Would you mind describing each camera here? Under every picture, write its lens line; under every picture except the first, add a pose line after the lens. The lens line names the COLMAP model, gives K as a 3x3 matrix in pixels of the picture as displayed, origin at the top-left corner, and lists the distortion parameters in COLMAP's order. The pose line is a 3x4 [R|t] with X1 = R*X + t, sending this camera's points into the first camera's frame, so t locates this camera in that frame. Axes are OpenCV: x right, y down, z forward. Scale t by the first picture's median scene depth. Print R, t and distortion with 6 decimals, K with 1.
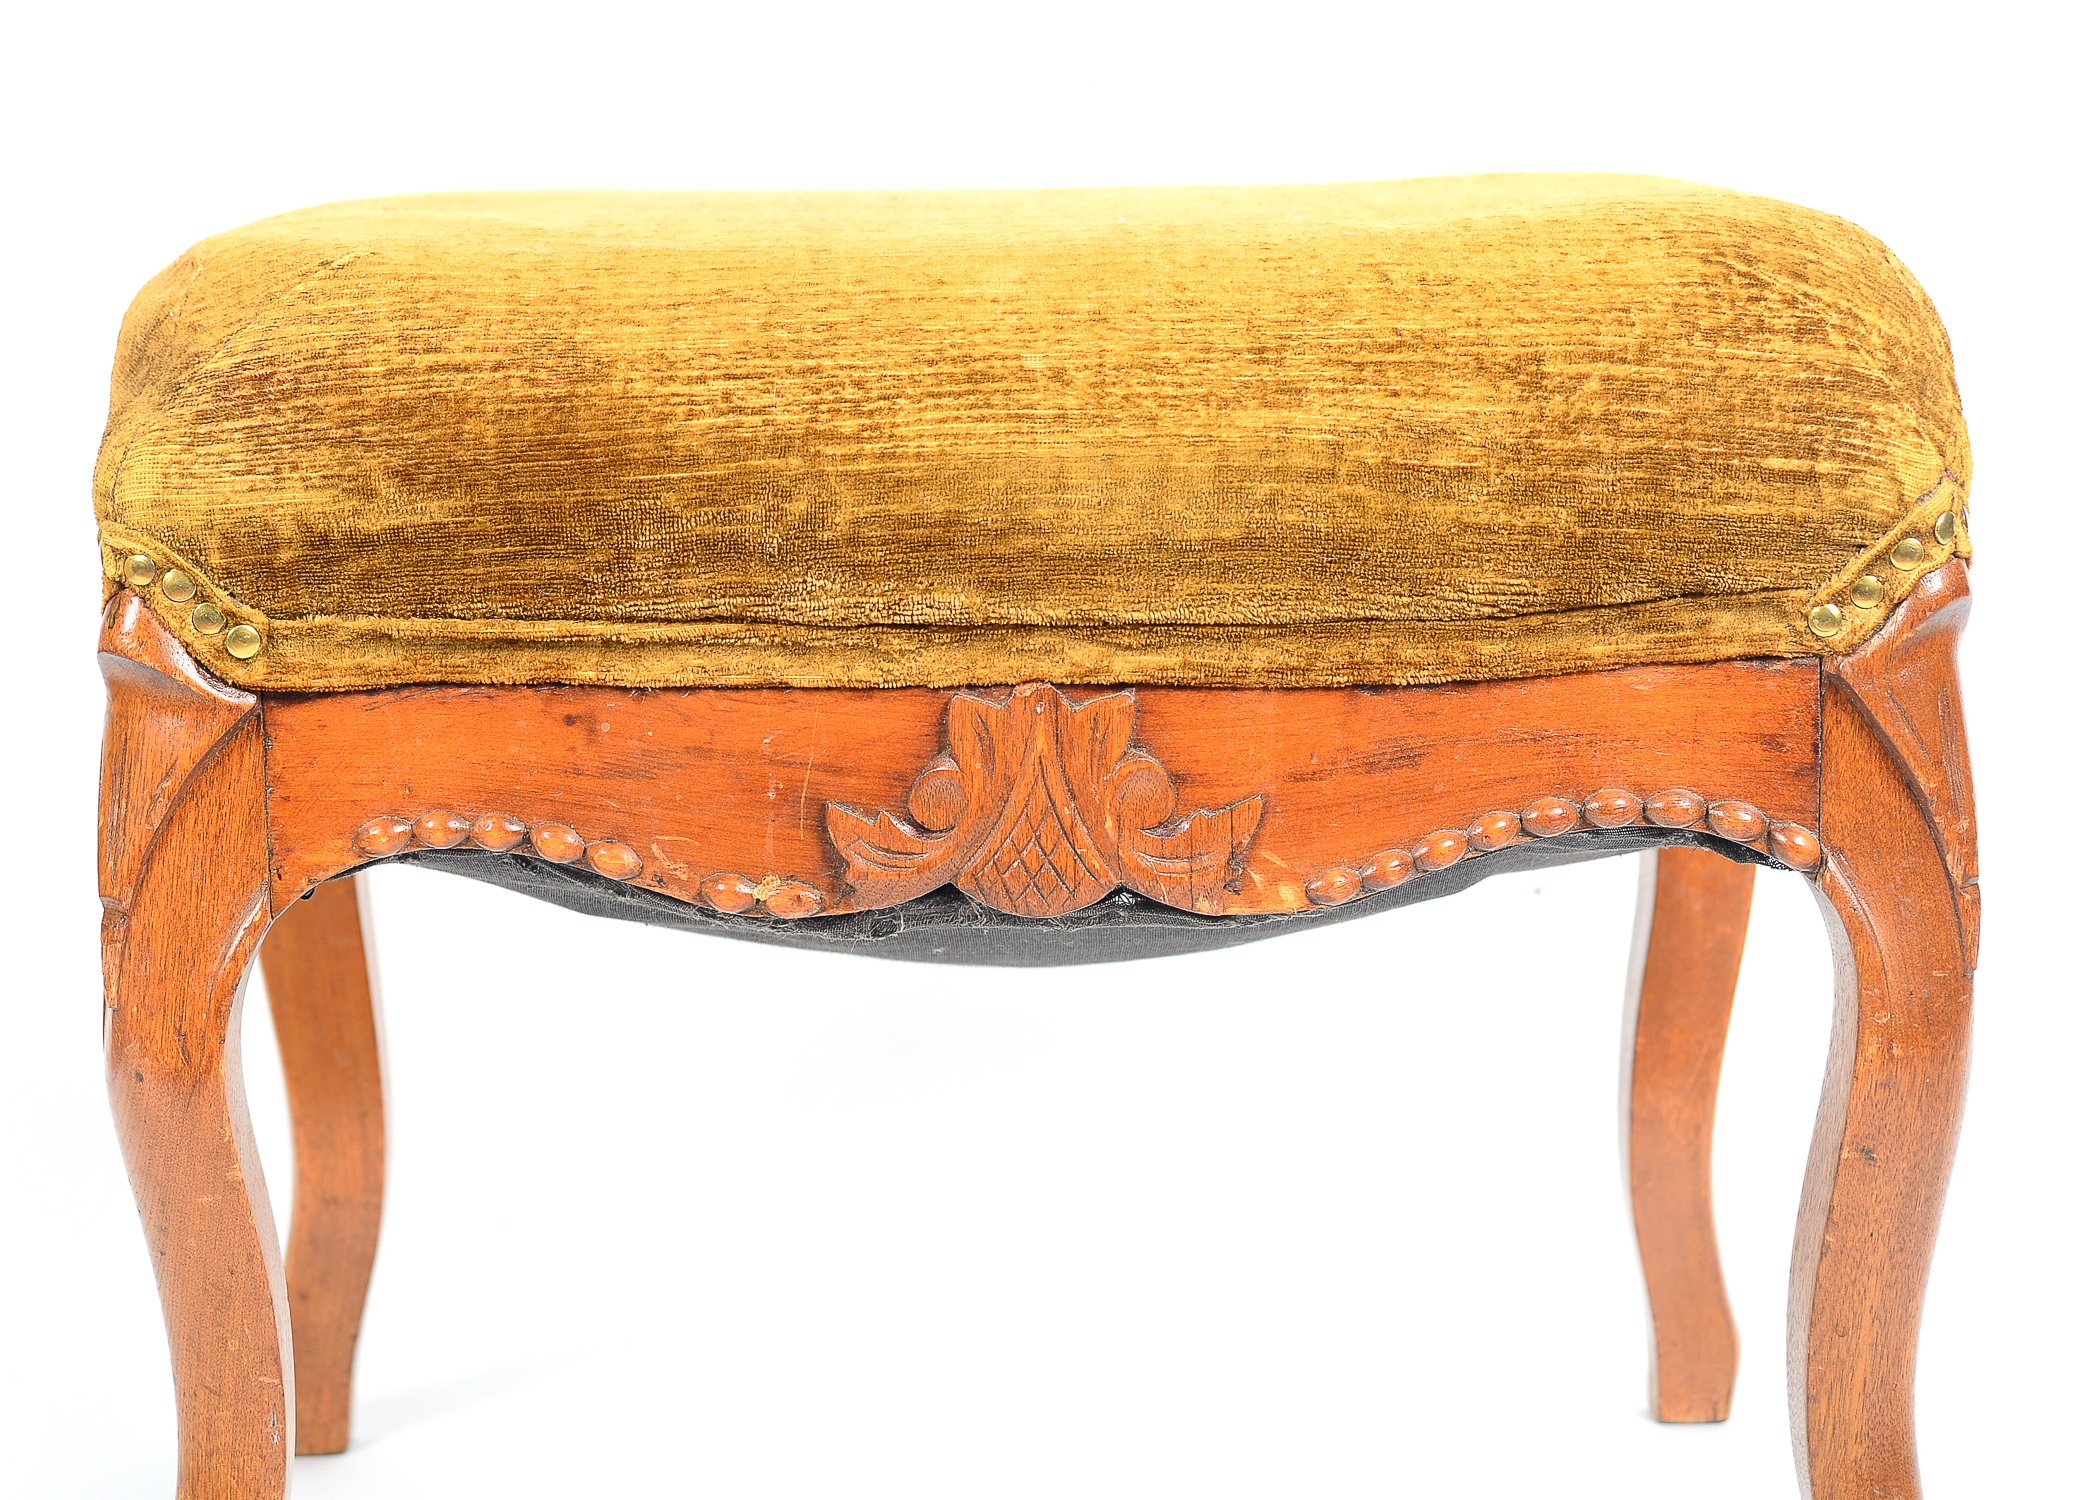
lens RADIAL K [[4345.6, 0, 1050.0], [0, 4345.6, 750.0], [0, 0, 1]] dist [0.121546, -0.043419]
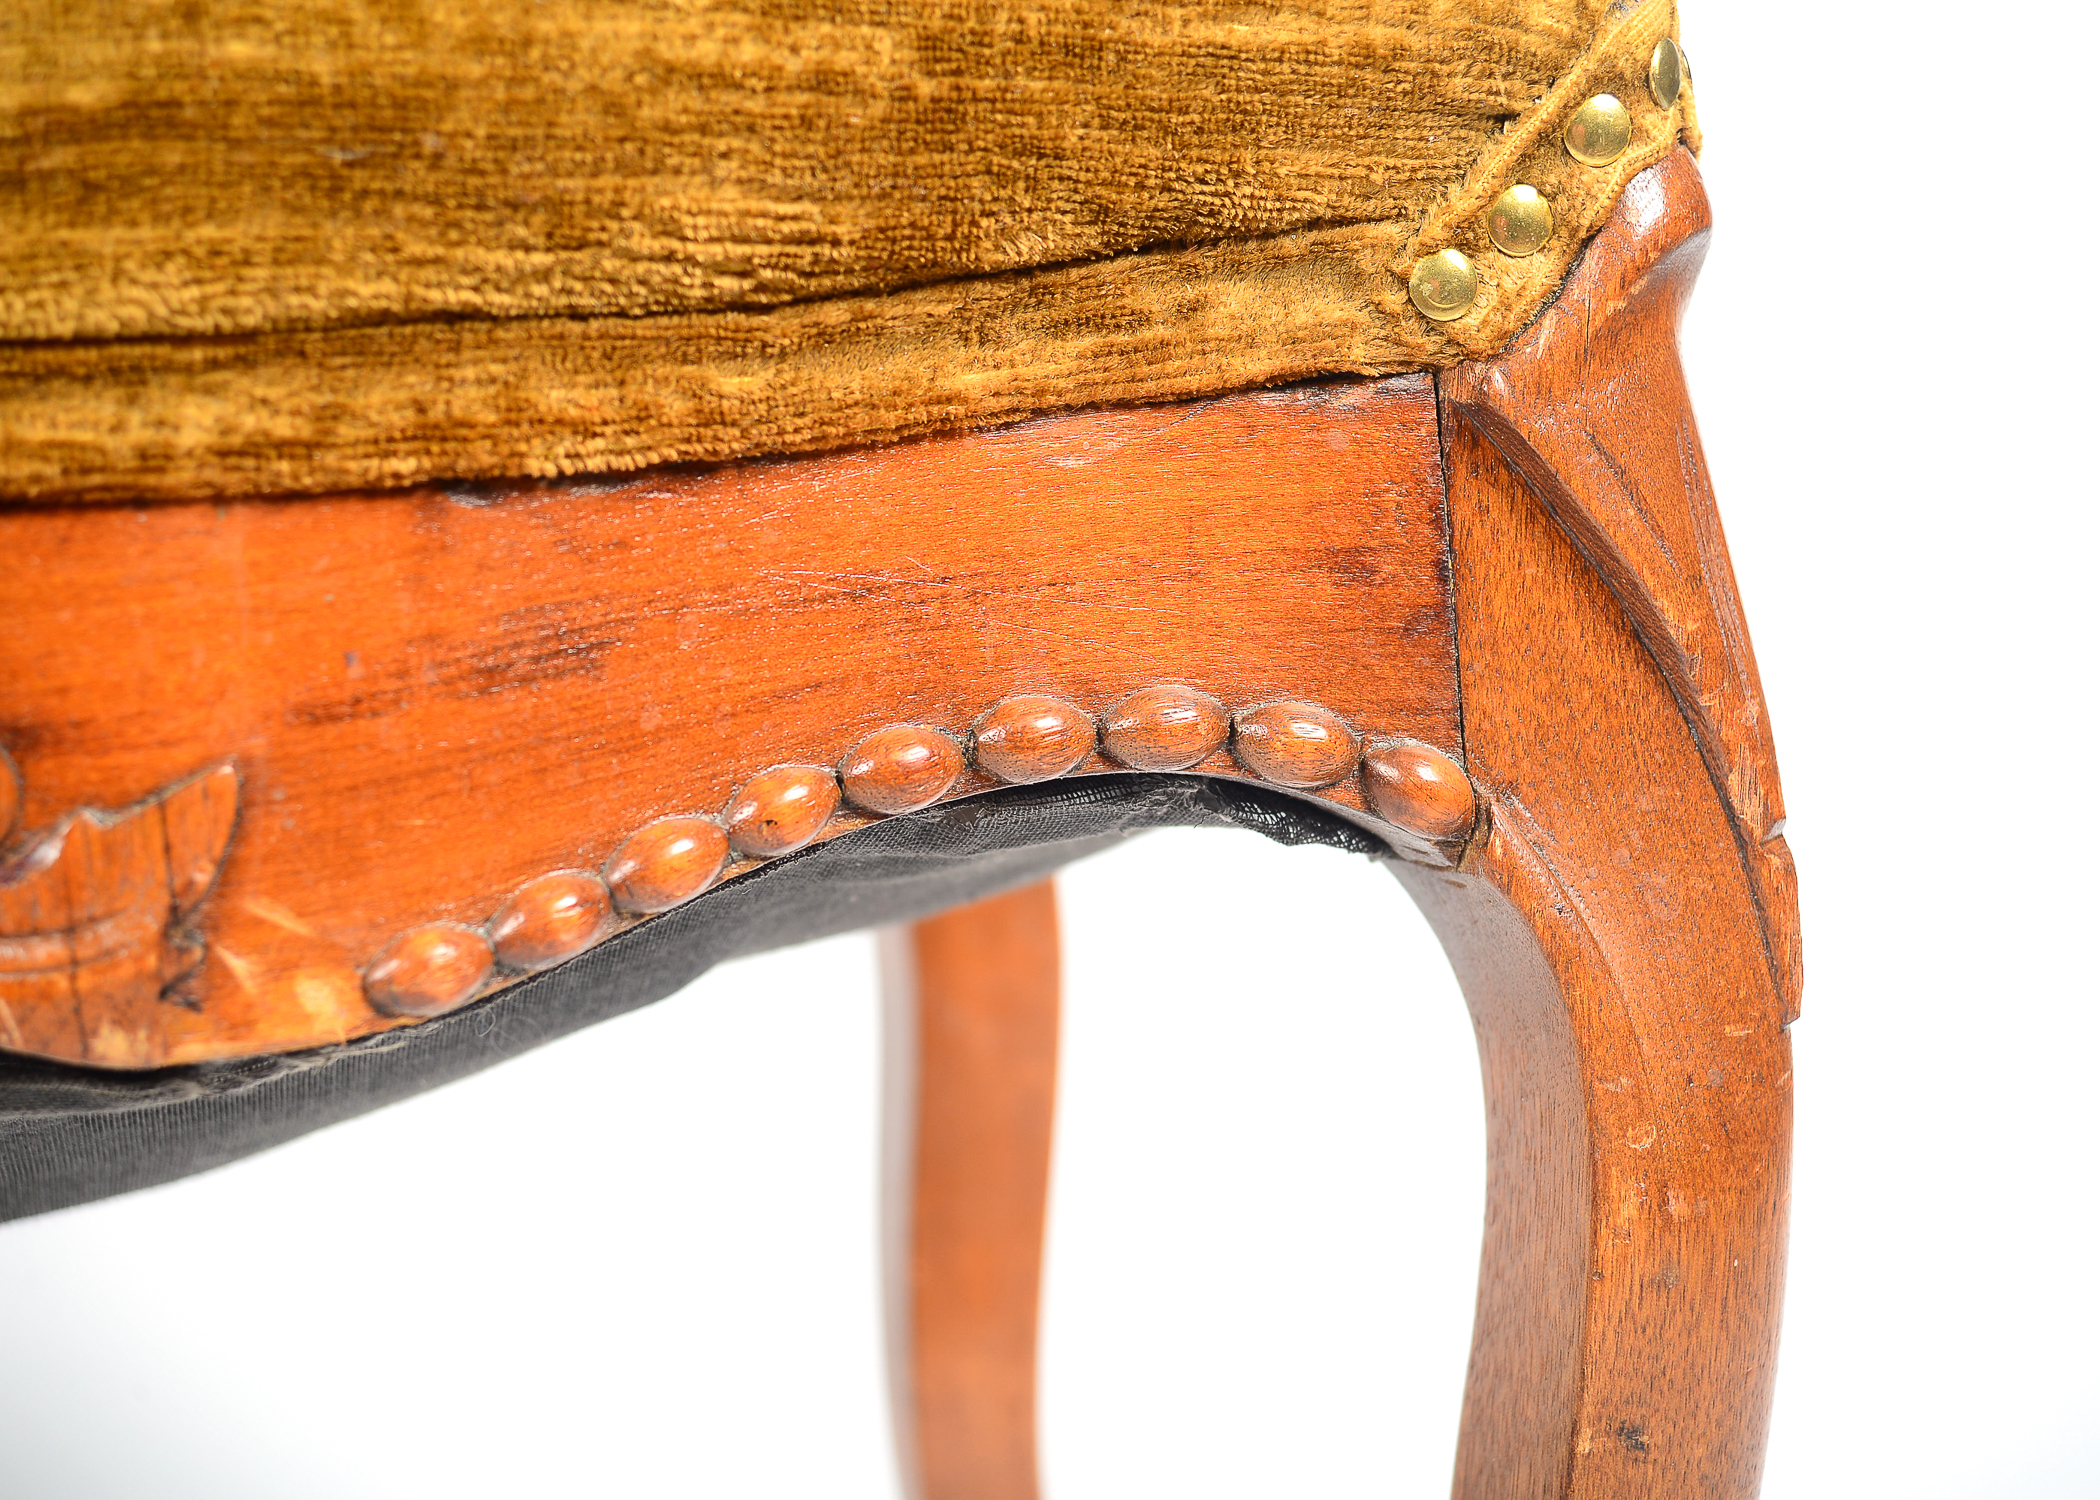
lens RADIAL K [[3982.1, 0, 1050.0], [0, 3982.1, 750.0], [0, 0, 1]] dist [0.045808, 0.037446]
pose [[0.963194, -0.086757, 0.254423, 0.026939], [0.105069, 0.992697, -0.059267, 0.039465], [-0.247423, 0.083817, 0.965275, 0.611771]]
